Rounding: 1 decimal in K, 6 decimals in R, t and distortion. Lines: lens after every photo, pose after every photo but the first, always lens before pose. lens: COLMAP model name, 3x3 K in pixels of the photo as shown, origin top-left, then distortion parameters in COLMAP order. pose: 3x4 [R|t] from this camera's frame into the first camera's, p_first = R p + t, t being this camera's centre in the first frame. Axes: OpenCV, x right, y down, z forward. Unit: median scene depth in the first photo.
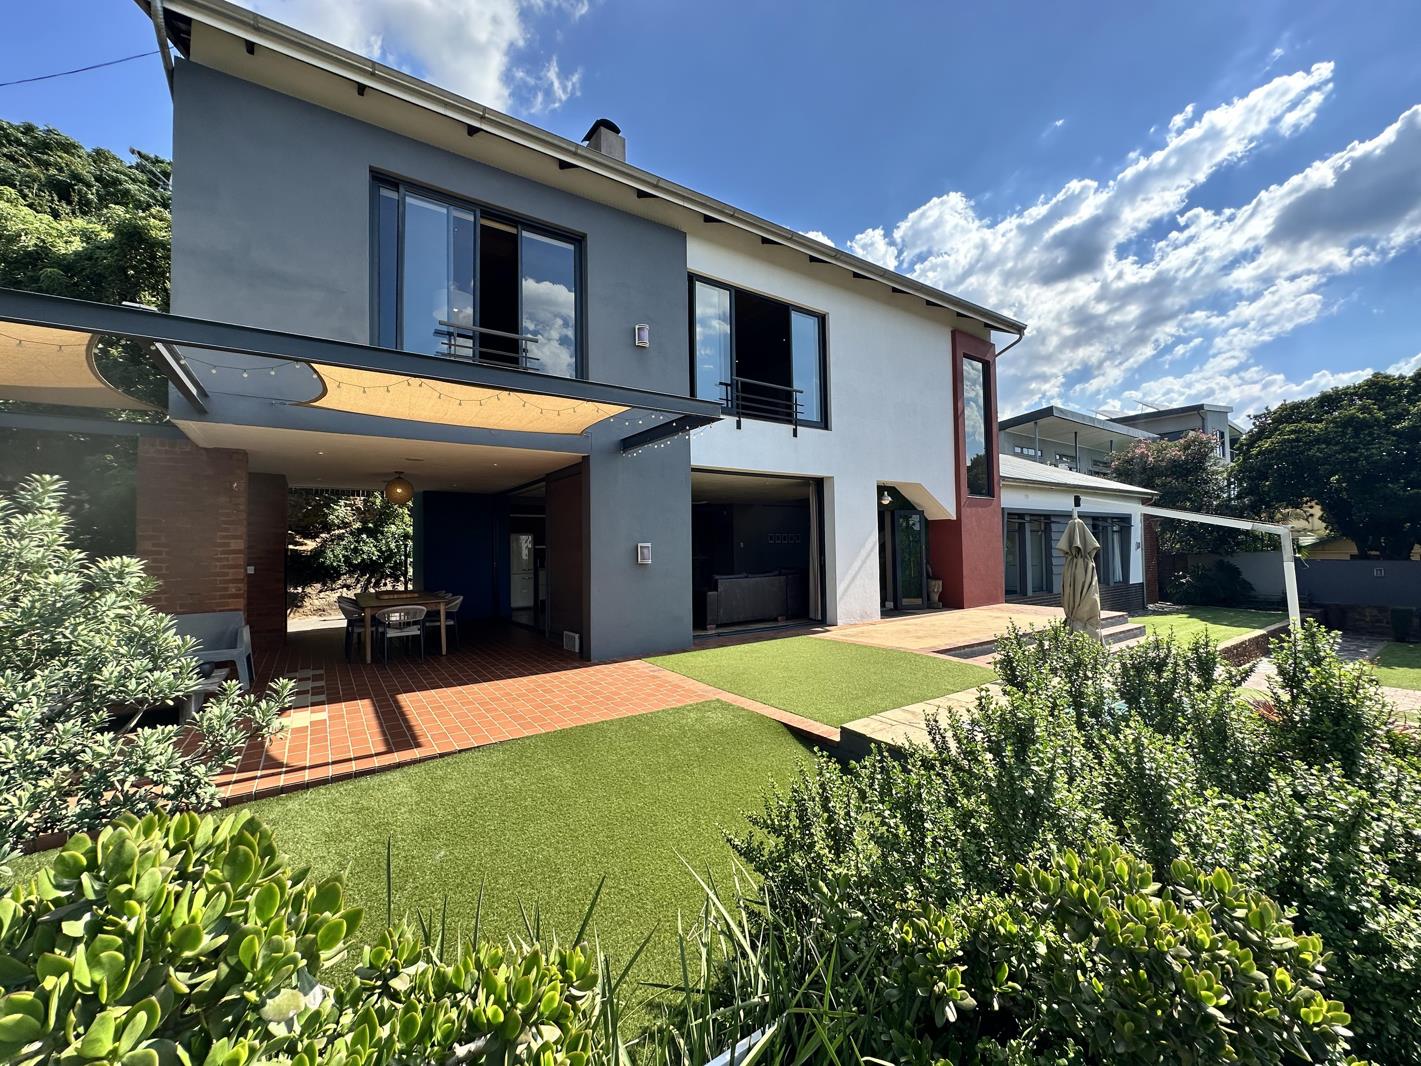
lens RADIAL K [[564.4, 0, 707.8], [0, 564.4, 527.8], [0, 0, 1]] dist [-0.002708, -0.000524]
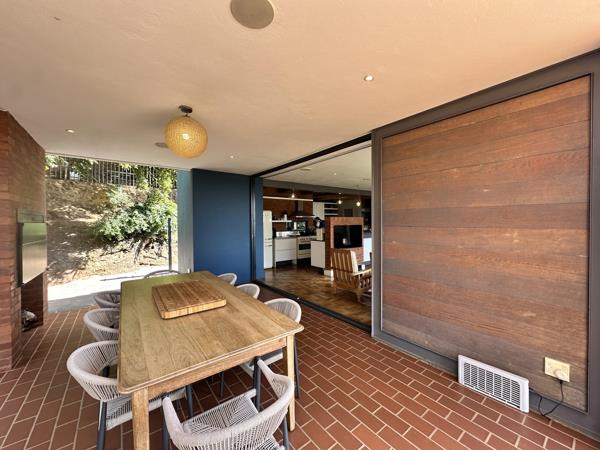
lens RADIAL K [[238.3, 0, 300.0], [0, 238.3, 222.8], [0, 0, 1]] dist [-0.002708, -0.000524]
pose [[0.998668, 0.003812, 0.051452, -0.262853], [-0.006038, 0.999050, 0.043166, 0.013775], [-0.051238, -0.043420, 0.997742, 0.436133]]
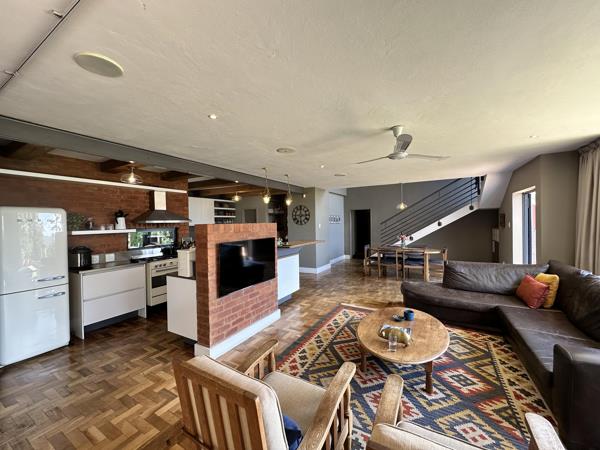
lens RADIAL K [[238.3, 0, 305.9], [0, 238.3, 224.7], [0, 0, 1]] dist [-0.002708, -0.000524]
pose [[0.888574, -0.005740, 0.458698, -0.199903], [-0.013775, 0.999137, 0.039186, 0.013402], [-0.458527, -0.041138, 0.887728, 0.673227]]
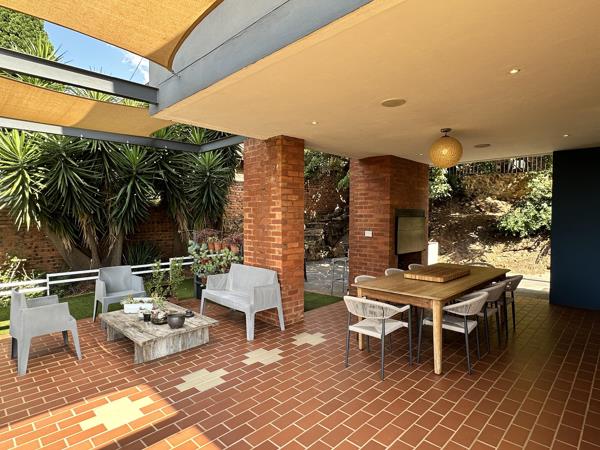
lens RADIAL K [[339.4, 0, 301.6], [0, 339.4, 224.6], [0, 0, 1]] dist [0.000744, 0.000724]
pose [[0.196364, 0.038794, -0.979763, -0.051341], [0.032109, 0.998427, 0.045968, 0.008258], [0.980005, -0.040486, 0.194809, 0.420302]]
